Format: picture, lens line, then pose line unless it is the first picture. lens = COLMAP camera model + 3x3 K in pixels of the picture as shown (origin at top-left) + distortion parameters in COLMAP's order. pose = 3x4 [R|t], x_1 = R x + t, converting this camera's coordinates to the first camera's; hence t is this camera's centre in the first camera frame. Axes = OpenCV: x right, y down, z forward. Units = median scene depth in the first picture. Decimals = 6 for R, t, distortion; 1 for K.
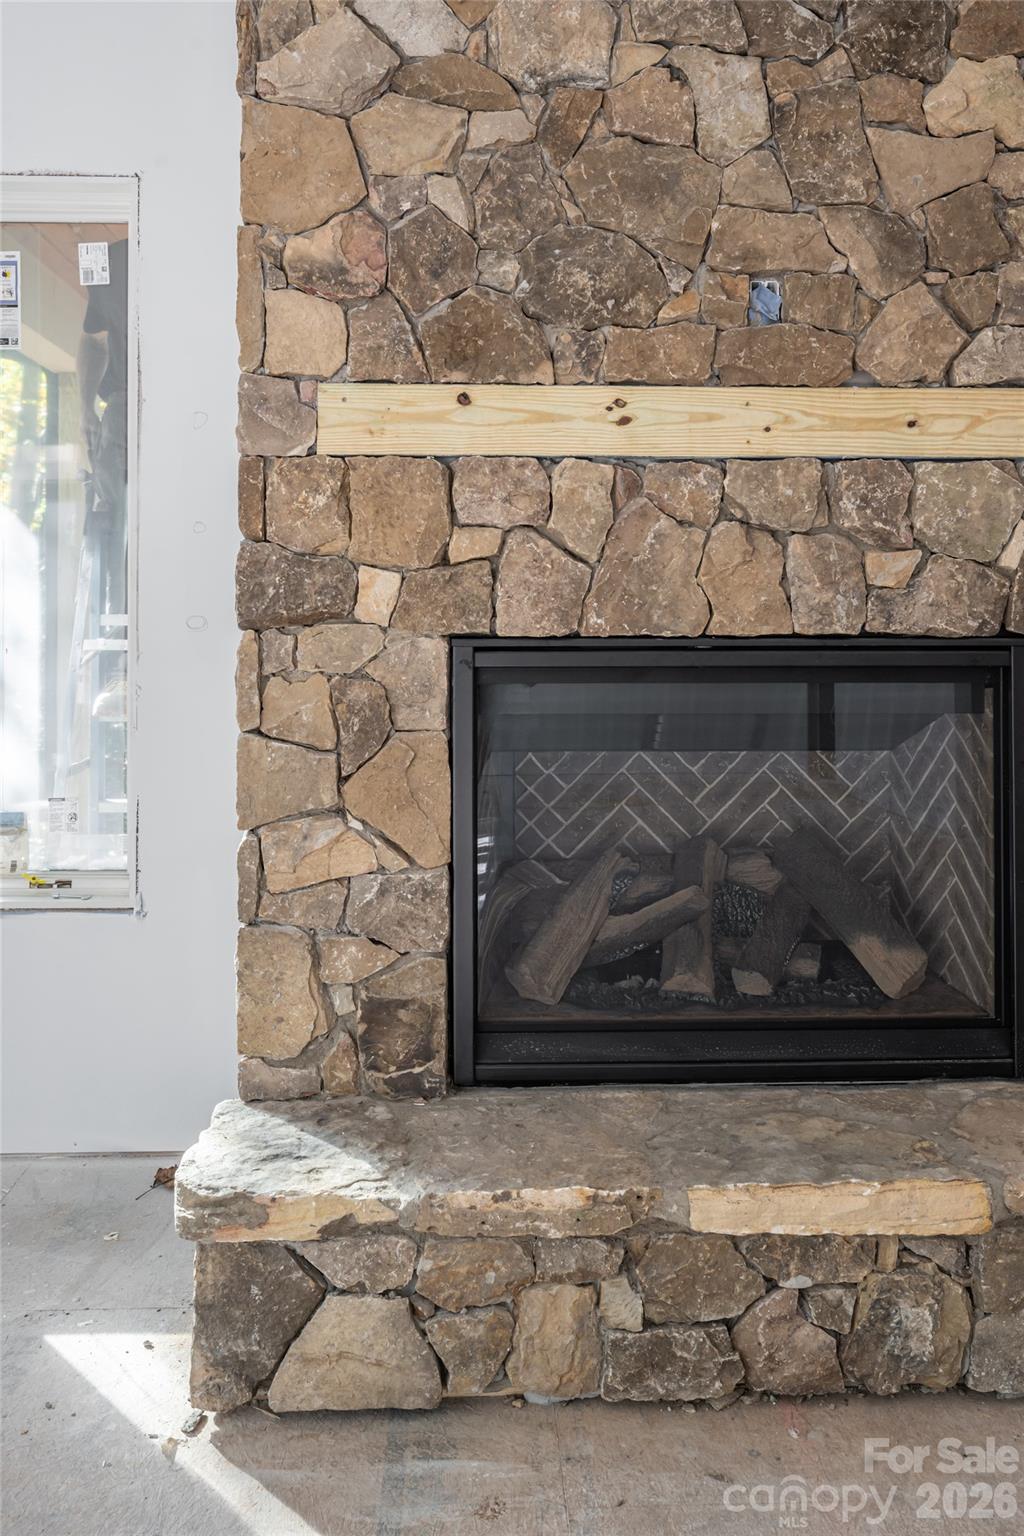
lens RADIAL K [[1342.6, 0, 535.7], [0, 1342.6, 622.9], [0, 0, 1]] dist [-0.006437, 0.010058]
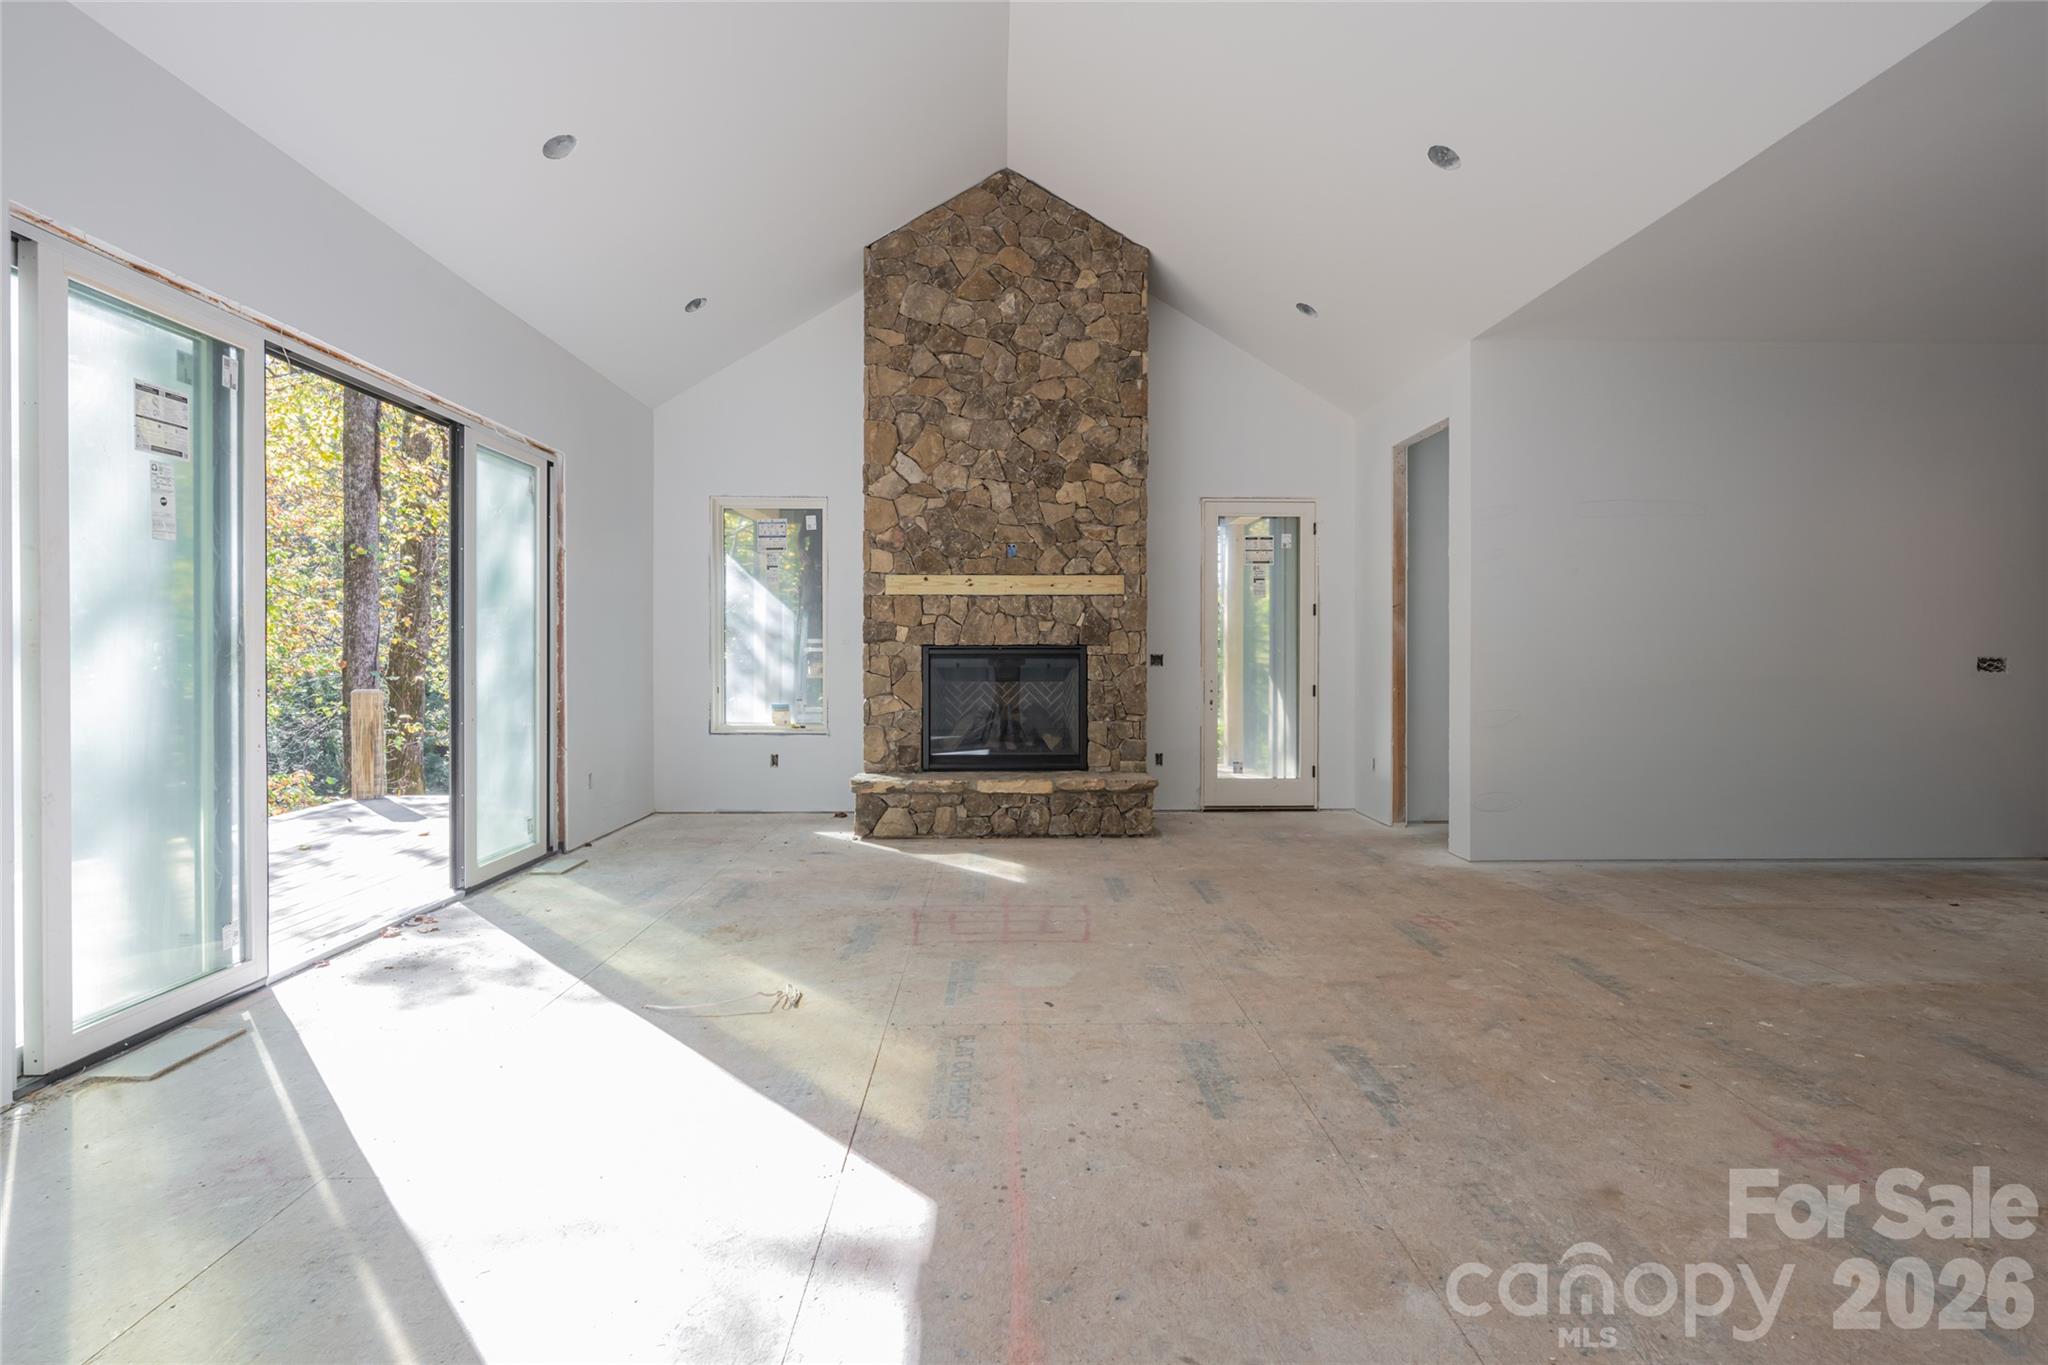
lens RADIAL K [[1045.5, 0, 1033.6], [0, 1045.5, 659.4], [0, 0, 1]] dist [0.000611, 0.001634]
pose [[0.999832, 0.000871, -0.018300, 0.286298], [-0.000629, 0.999912, 0.013260, 0.010766], [0.018310, -0.013247, 0.999745, -1.796637]]
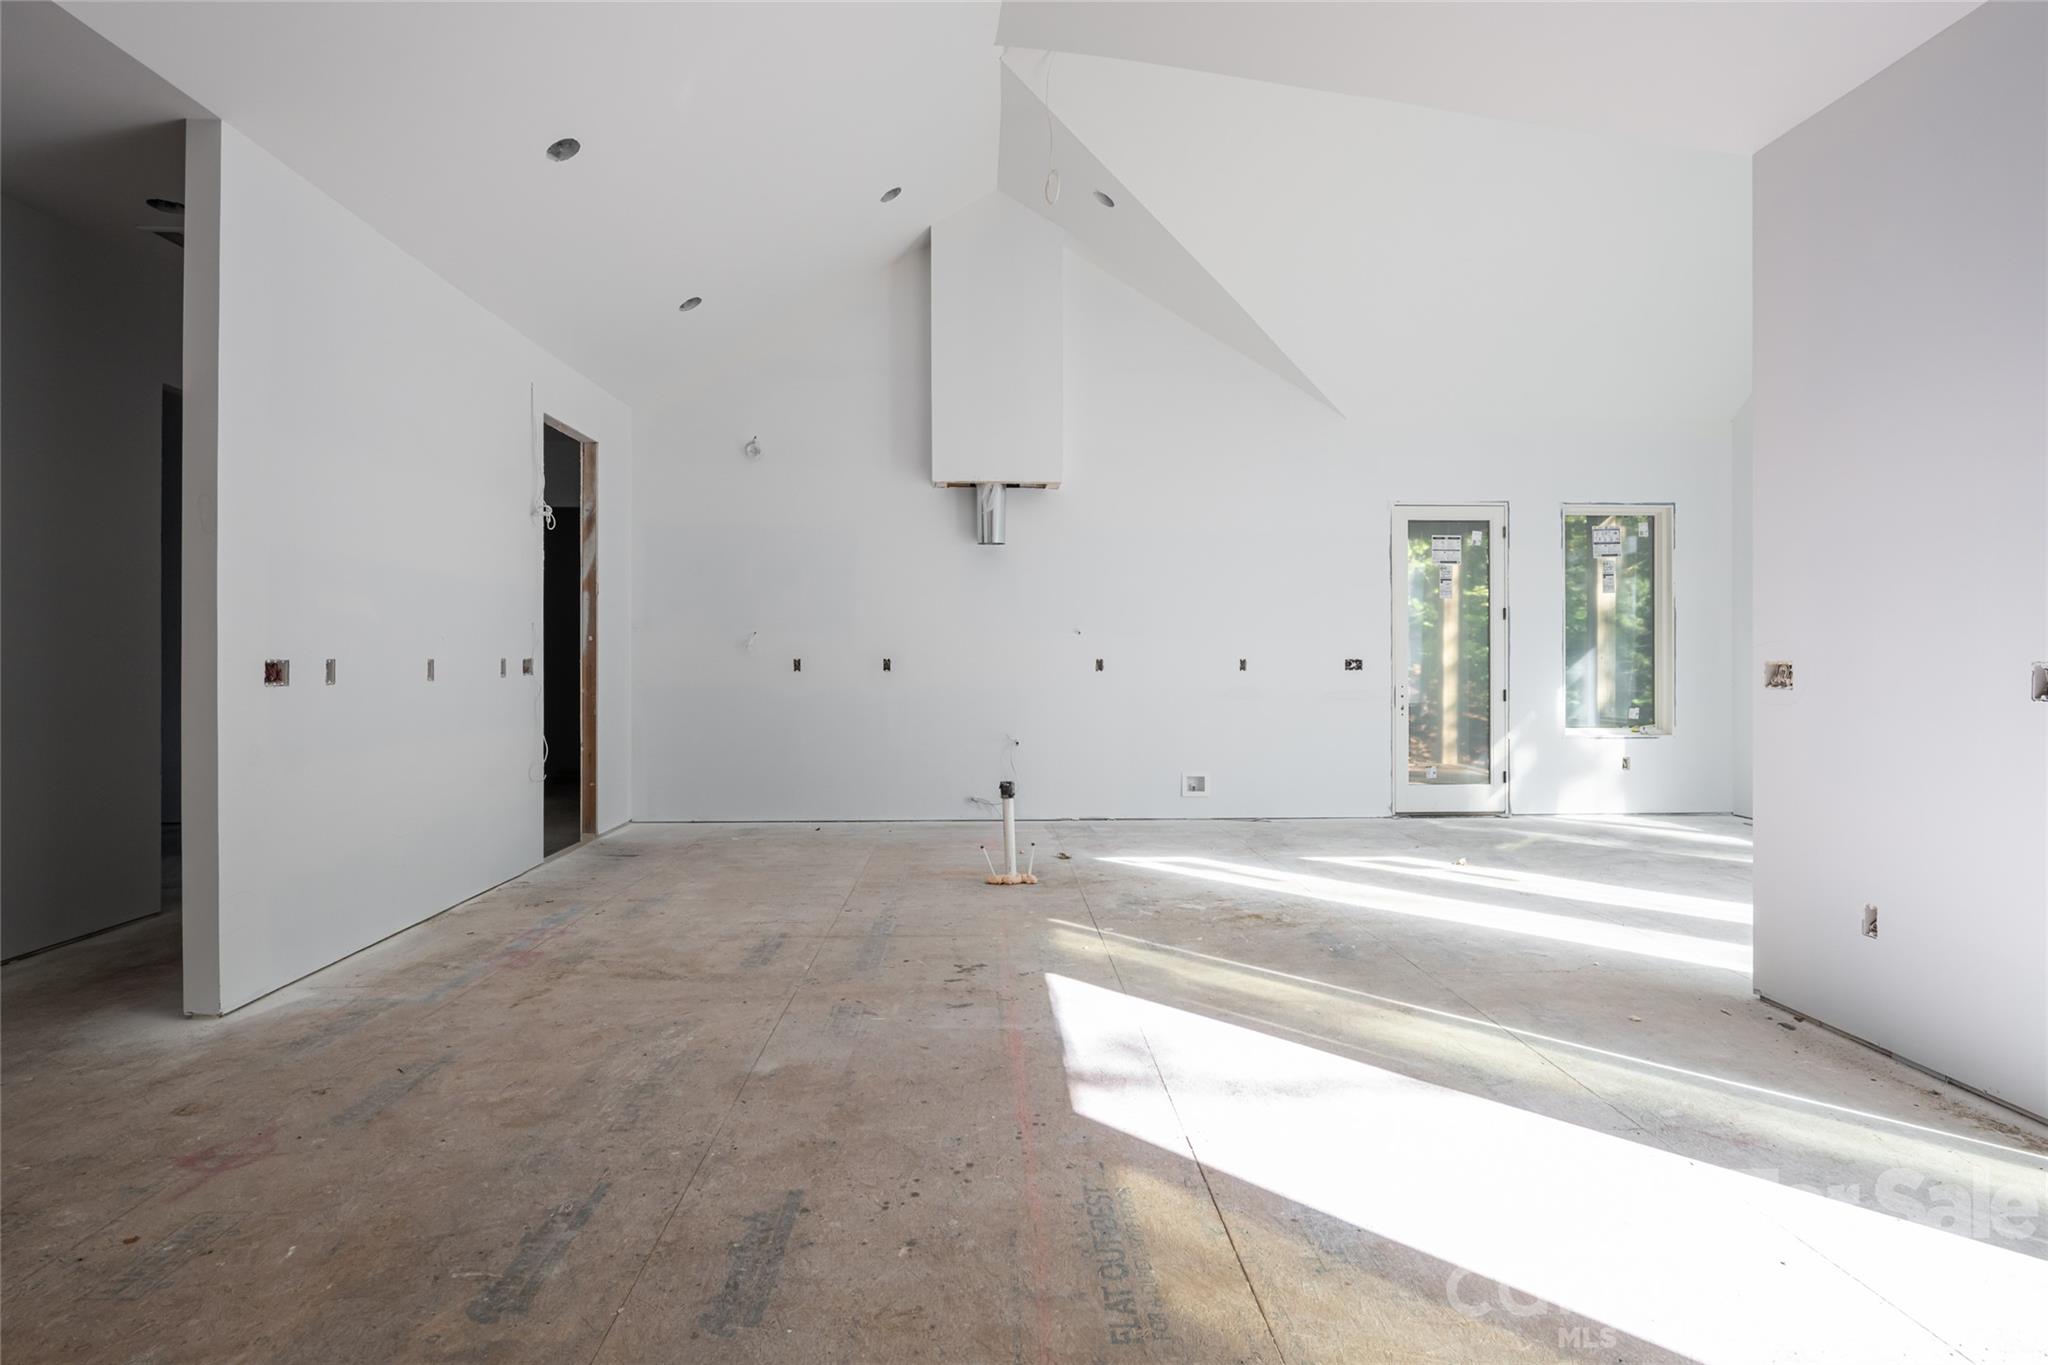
lens RADIAL K [[1143.0, 0, 1050.3], [0, 1143.0, 651.1], [0, 0, 1]] dist [0.004942, 0.001115]
pose [[-0.999899, -0.002443, -0.014017, 0.247169], [-0.002265, 0.999917, -0.012705, 0.023655], [0.014047, -0.012672, -0.999821, 0.254969]]
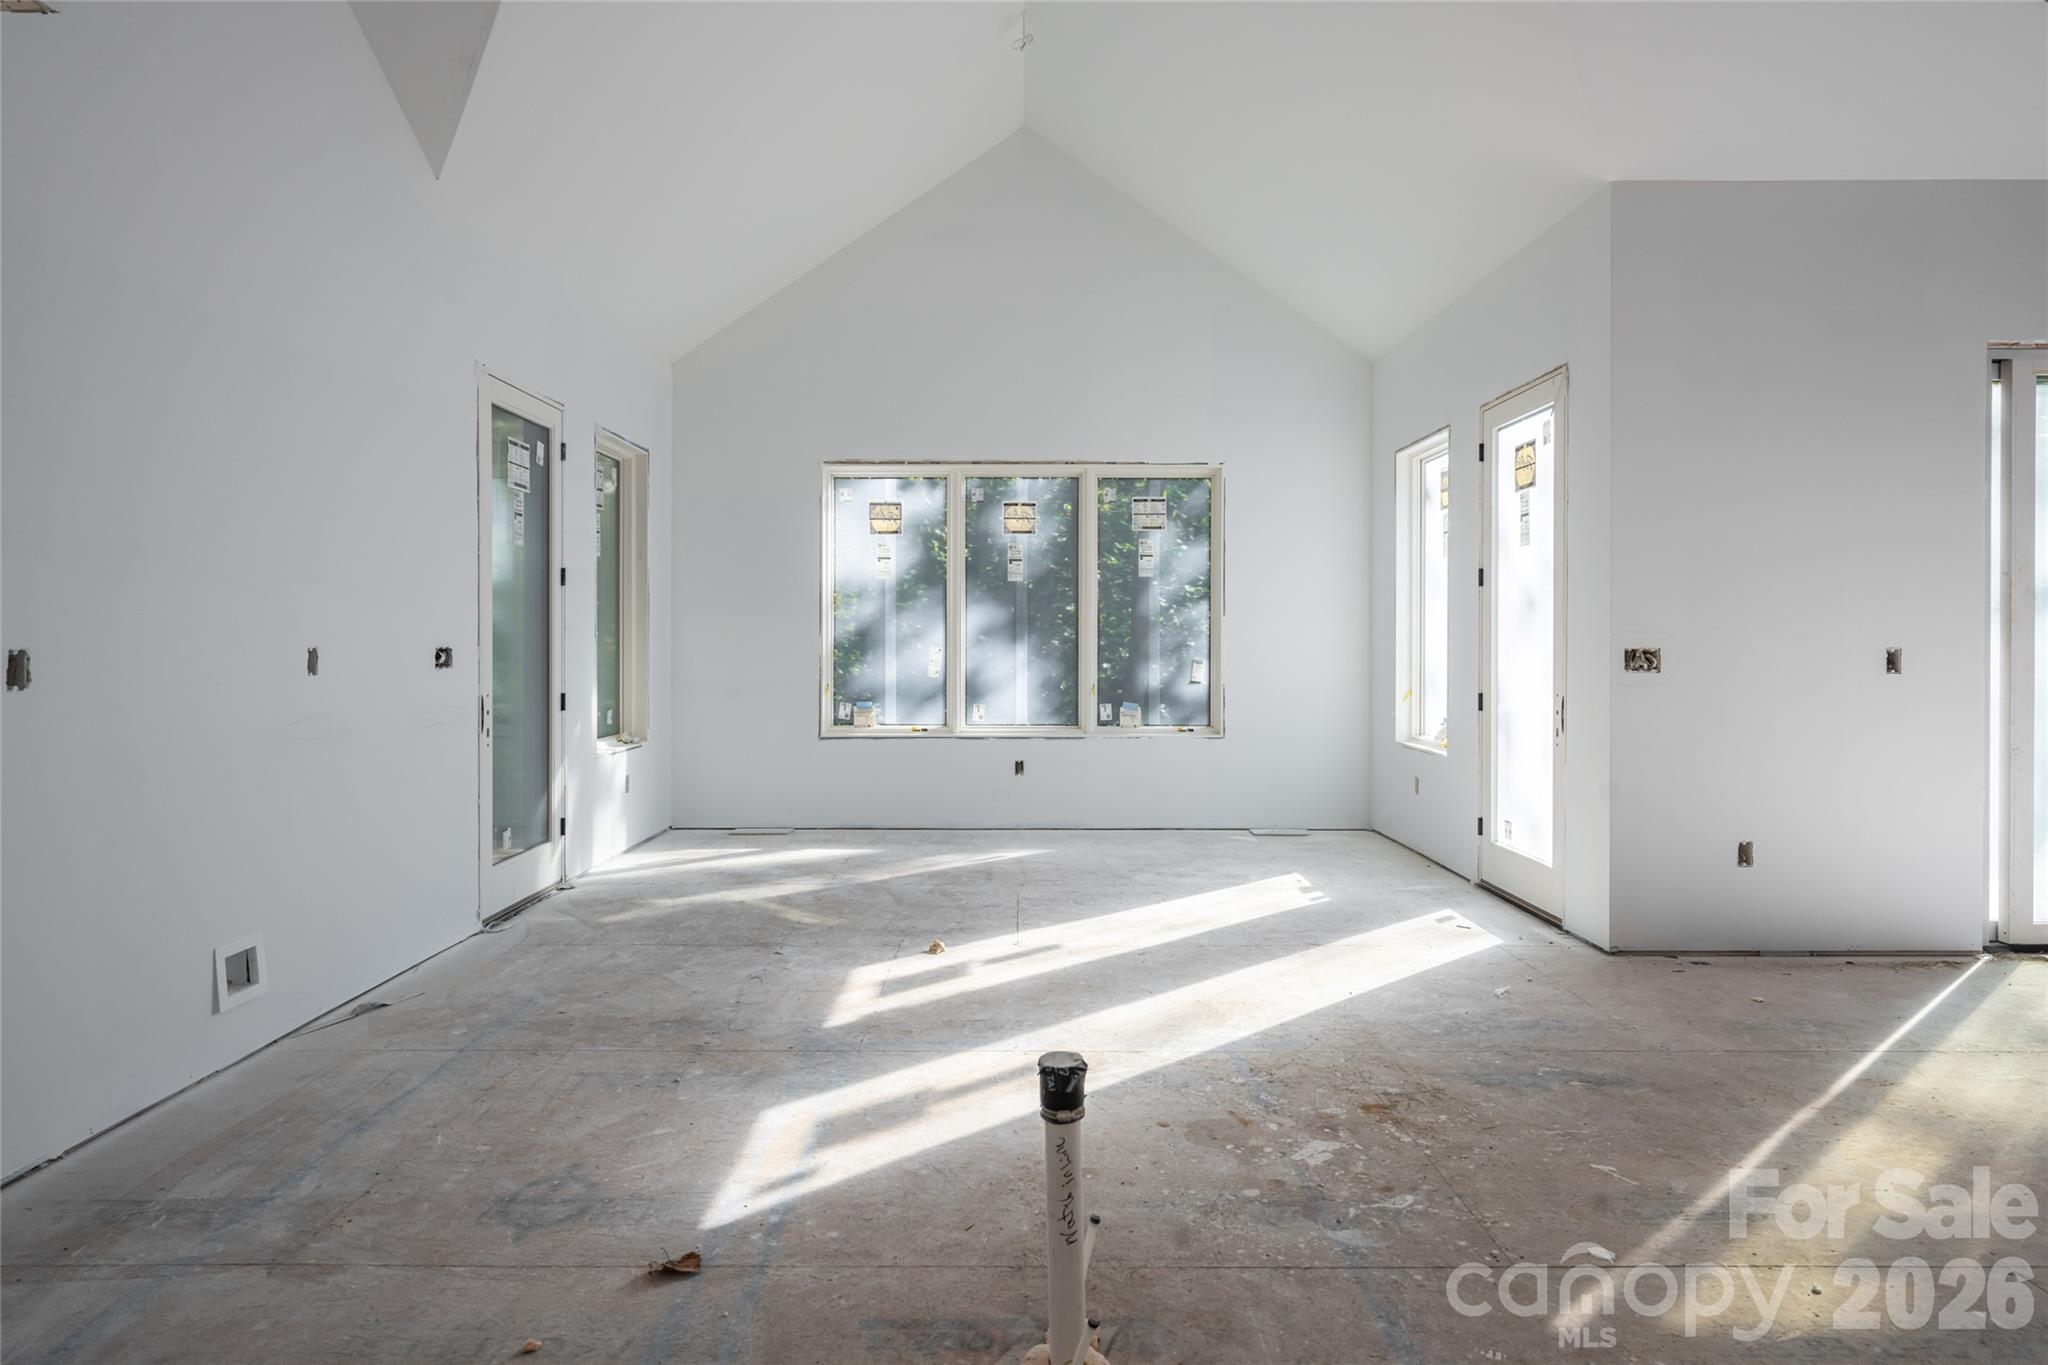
lens RADIAL K [[1142.1, 0, 1019.1], [0, 1142.1, 654.3], [0, 0, 1]] dist [-0.003913, -0.001117]
pose [[-0.049399, 0.006912, -0.998755, 1.011260], [0.006732, 0.999956, 0.006588, 0.008301], [0.998756, -0.006398, -0.049443, -2.119223]]
